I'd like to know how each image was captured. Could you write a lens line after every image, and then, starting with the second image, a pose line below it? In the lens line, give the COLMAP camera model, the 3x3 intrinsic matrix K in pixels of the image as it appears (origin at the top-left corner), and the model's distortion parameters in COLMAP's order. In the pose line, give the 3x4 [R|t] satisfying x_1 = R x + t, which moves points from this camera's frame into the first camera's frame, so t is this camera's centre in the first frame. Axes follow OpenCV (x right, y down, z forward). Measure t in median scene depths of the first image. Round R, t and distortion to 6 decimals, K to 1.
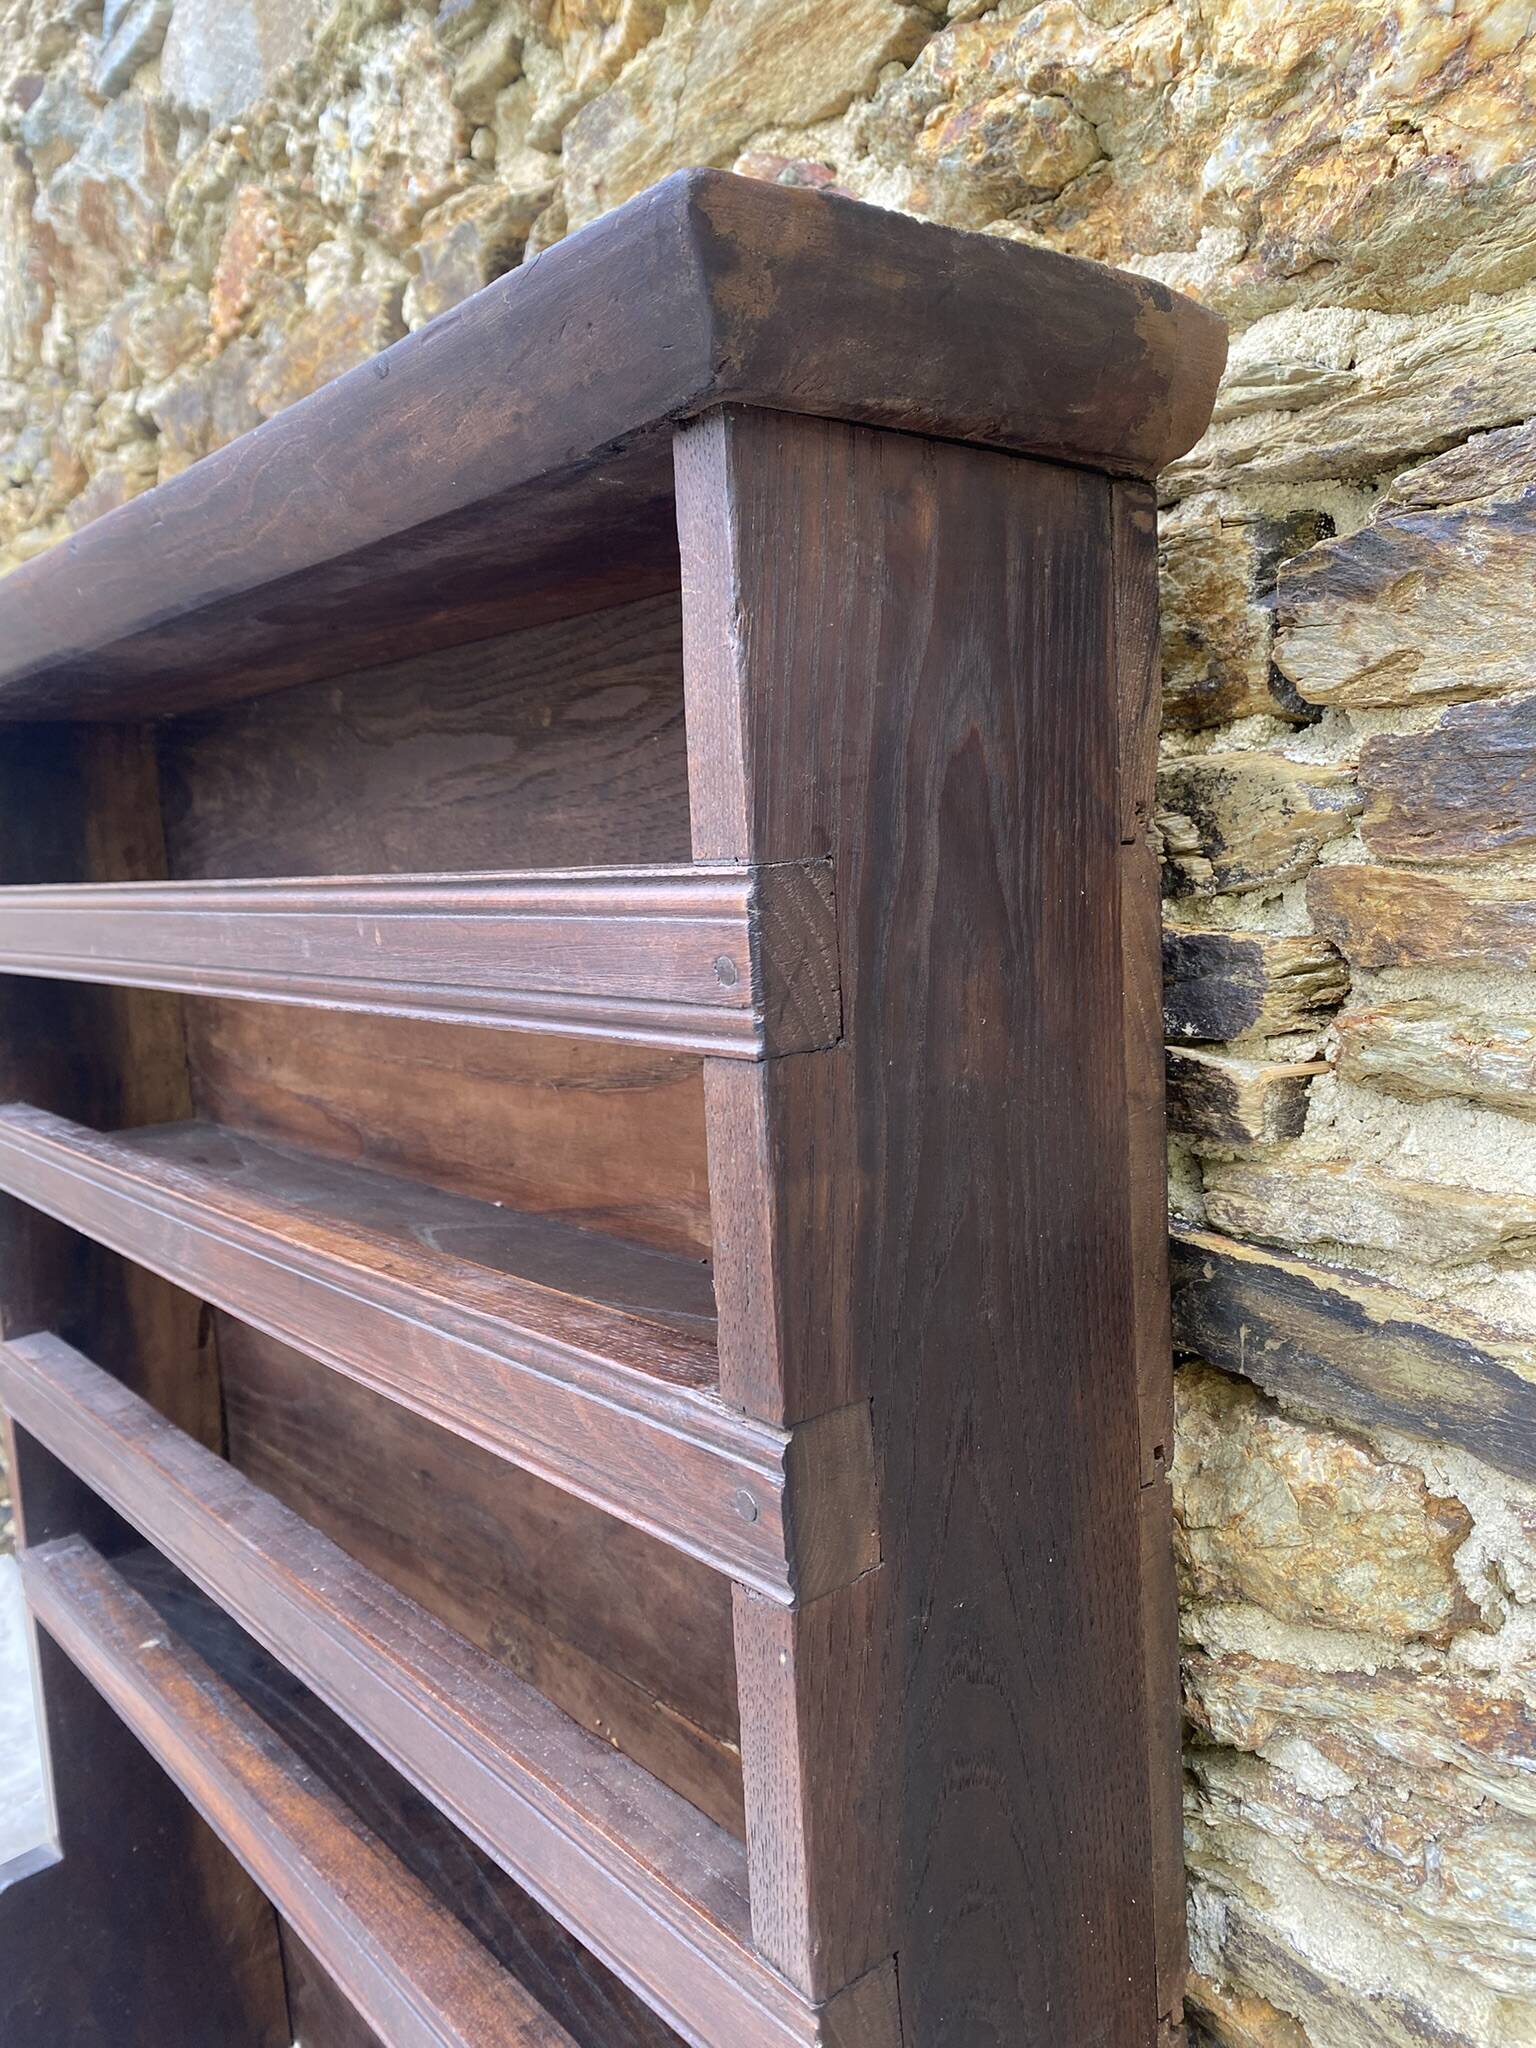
lens RADIAL K [[1550.9, 0, 778.4], [0, 1550.9, 998.6], [0, 0, 1]] dist [0.018416, -0.012064]
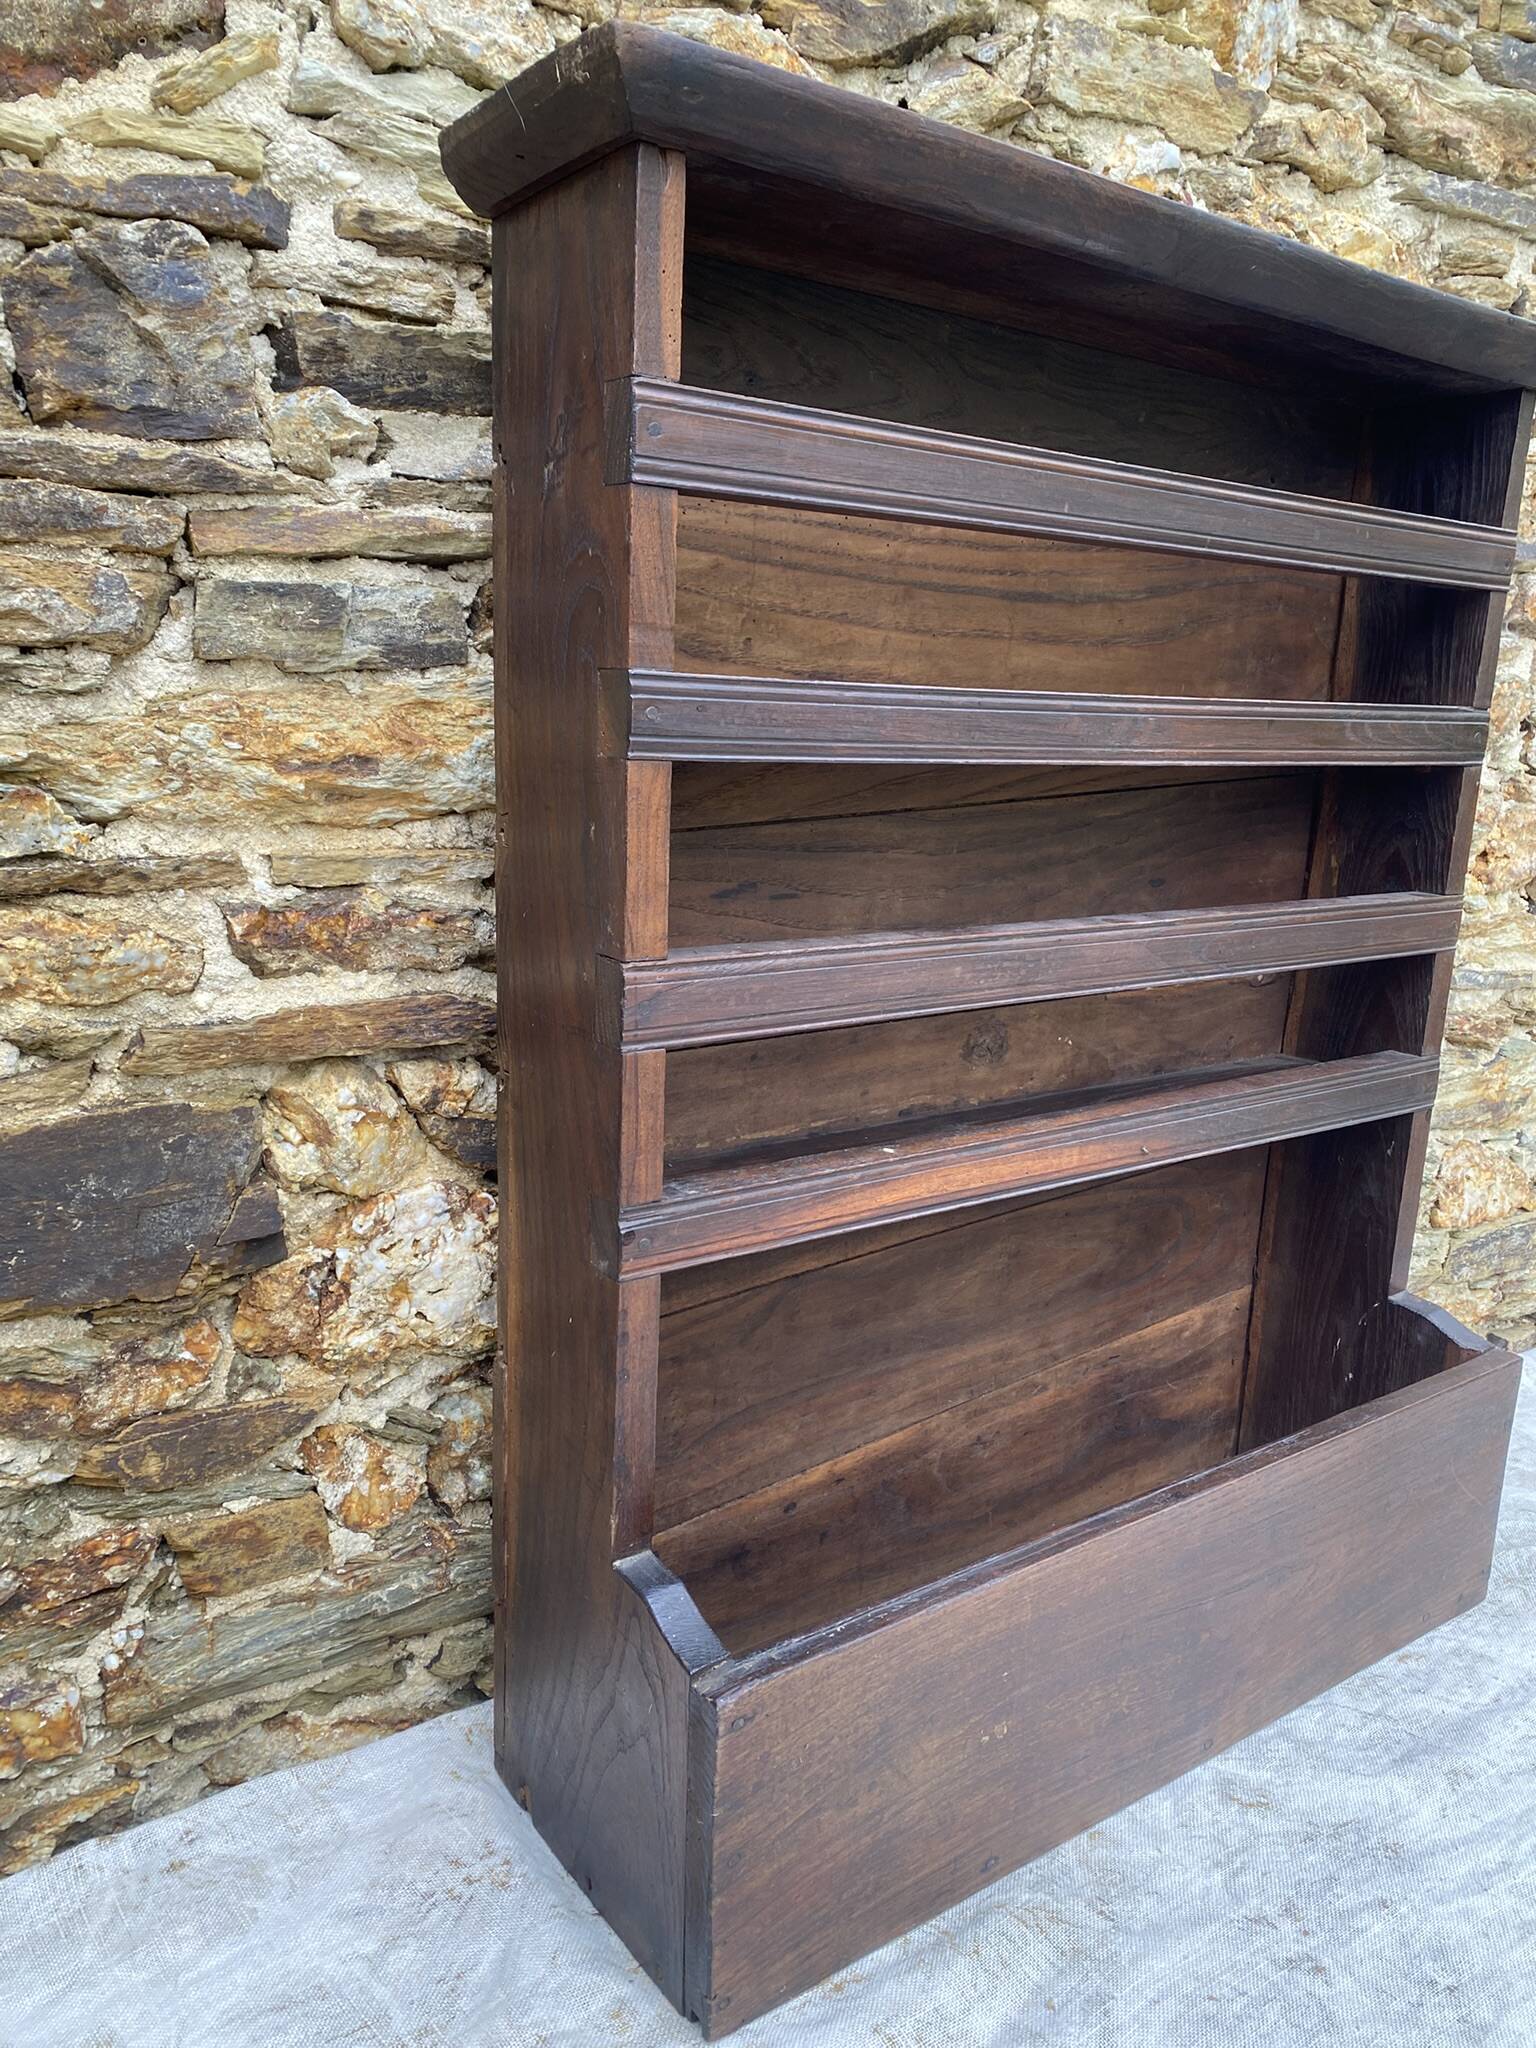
lens RADIAL K [[1550.9, 0, 760.8], [0, 1550.9, 1040.2], [0, 0, 1]] dist [0.018416, -0.012064]
pose [[0.068182, -0.158141, 0.985060, -2.818080], [0.065417, 0.985941, 0.153755, 0.293841], [-0.995526, 0.053956, 0.077568, 1.871934]]
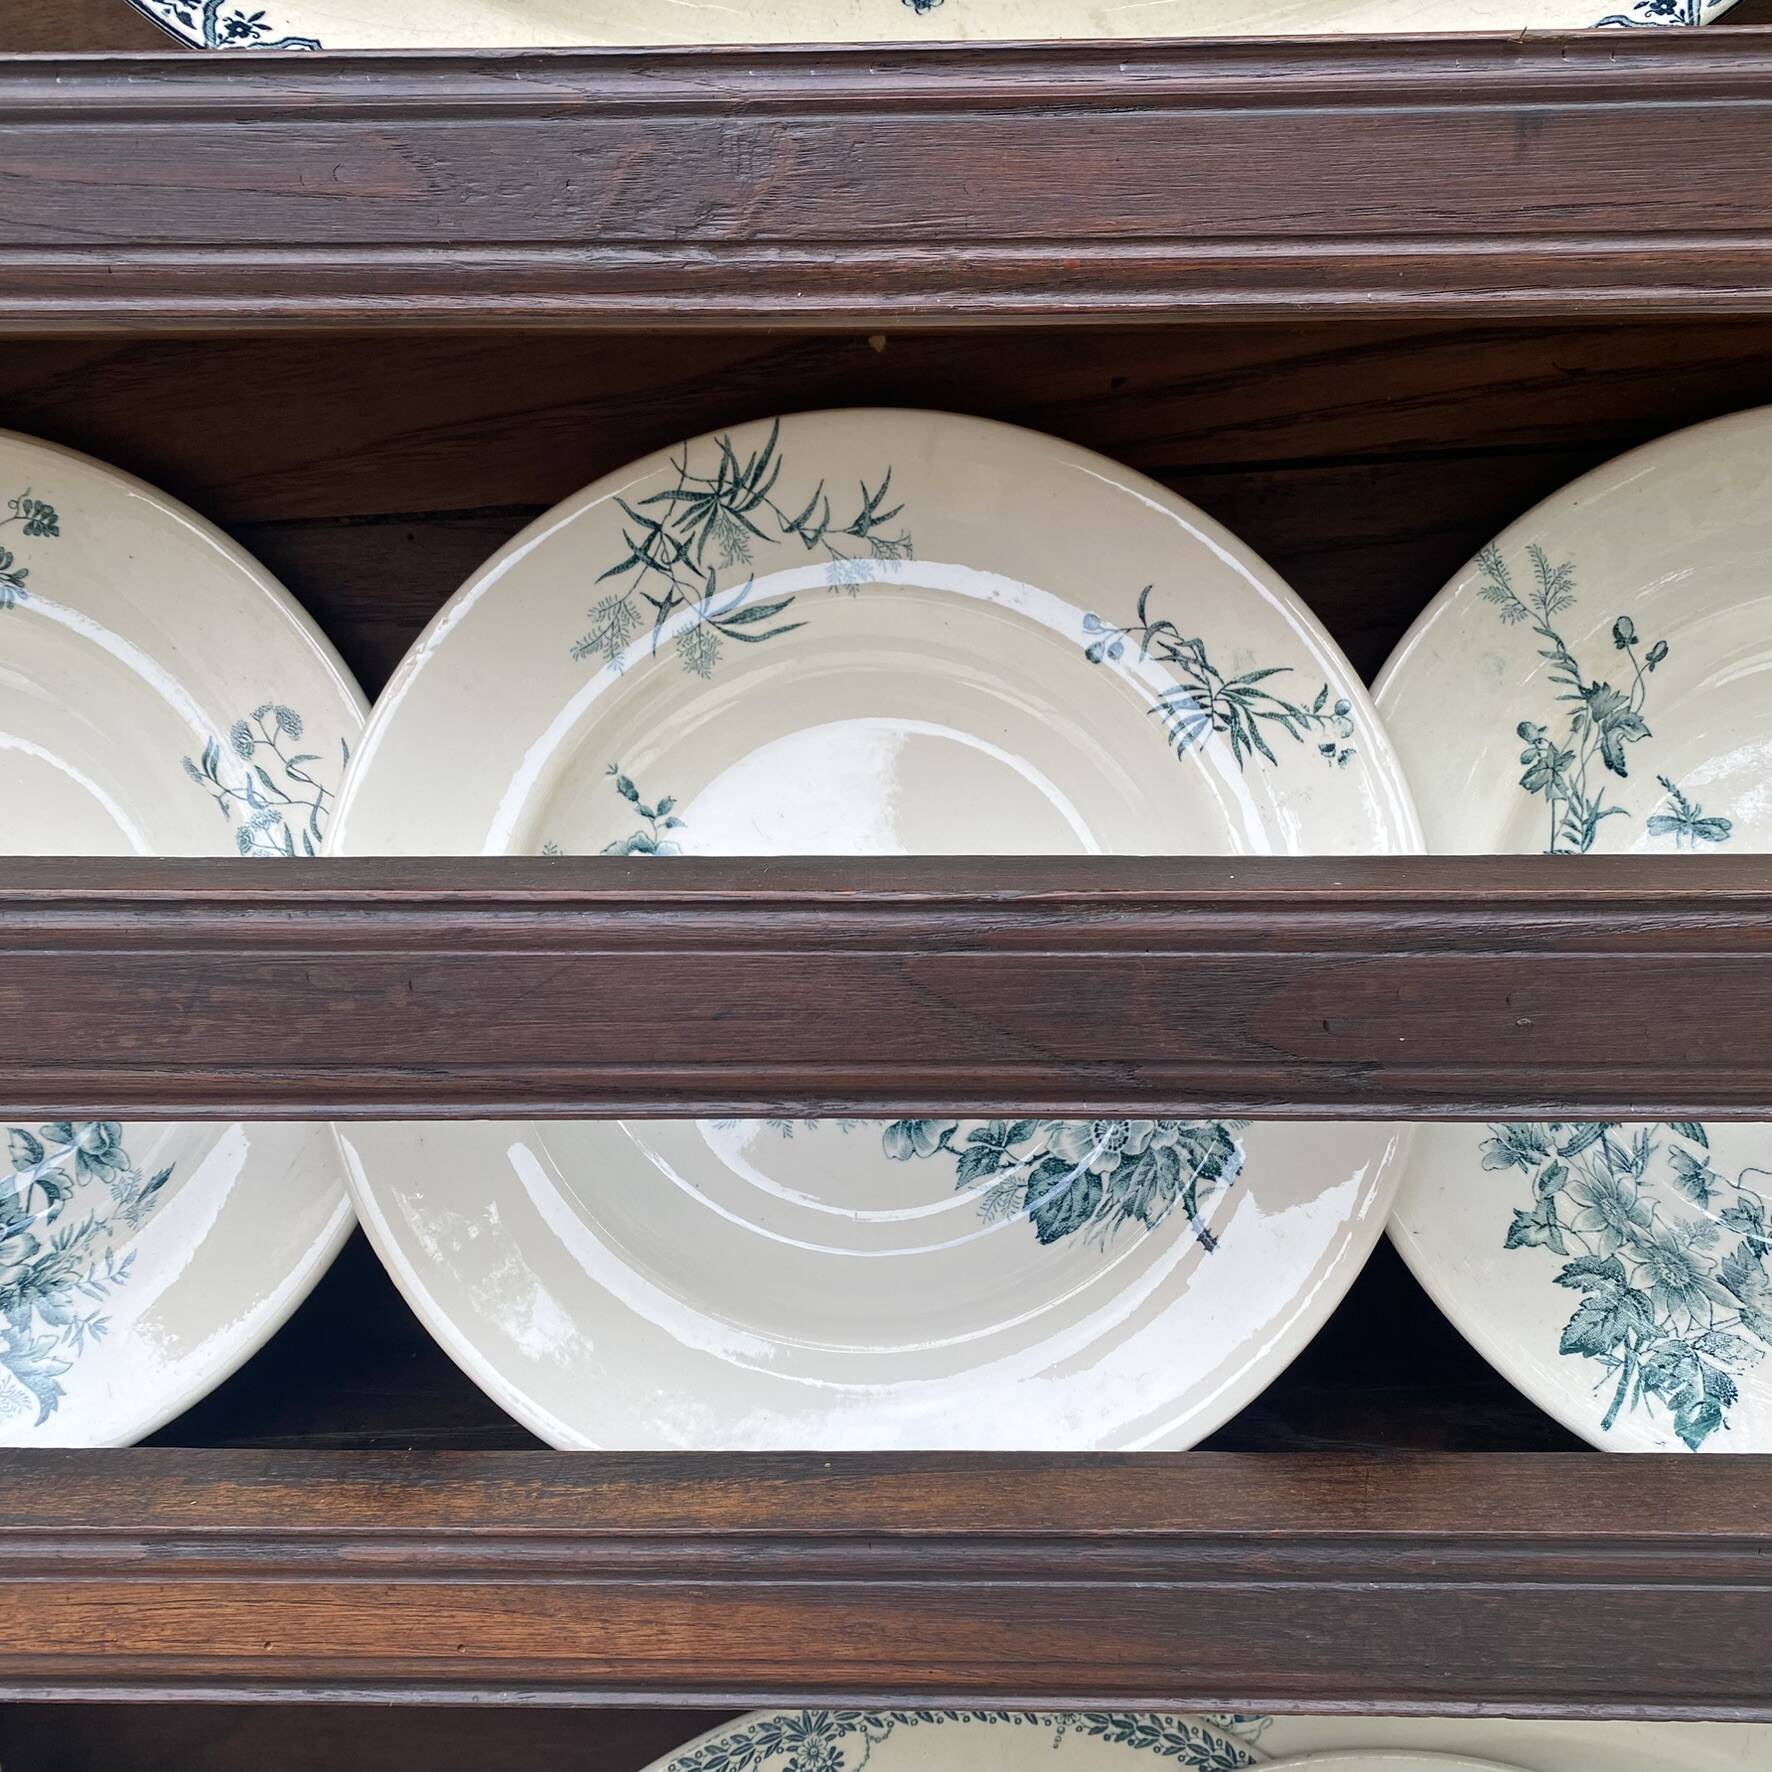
lens RADIAL K [[1793.6, 0, 887.6], [0, 1793.6, 863.7], [0, 0, 1]] dist [0.002985, 0.000000]
pose [[0.659941, -0.122761, 0.741220, -1.056633], [0.050993, 0.991605, 0.118828, 0.408538], [-0.749585, -0.040622, 0.660661, 1.002403]]
